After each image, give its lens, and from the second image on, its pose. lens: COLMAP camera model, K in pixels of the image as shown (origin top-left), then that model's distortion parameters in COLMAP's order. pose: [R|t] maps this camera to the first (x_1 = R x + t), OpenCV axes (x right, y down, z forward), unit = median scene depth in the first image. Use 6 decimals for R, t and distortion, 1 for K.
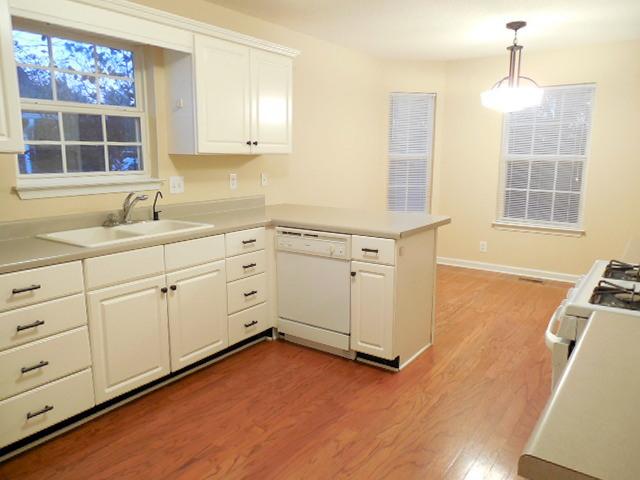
lens RADIAL K [[480.0, 0, 320.0], [0, 480.0, 240.0], [0, 0, 1]] dist [-0.002337, -0.001417]
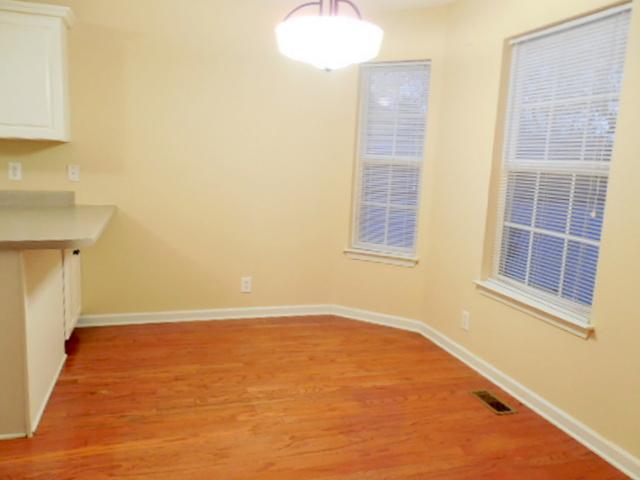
lens RADIAL K [[524.7, 0, 320.0], [0, 524.7, 240.0], [0, 0, 1]] dist [0.030366, -0.003000]
pose [[0.799310, 0.122152, -0.588373, 0.627465], [-0.144961, 0.989401, 0.008479, -0.067755], [0.583173, 0.078514, 0.808545, 0.435857]]
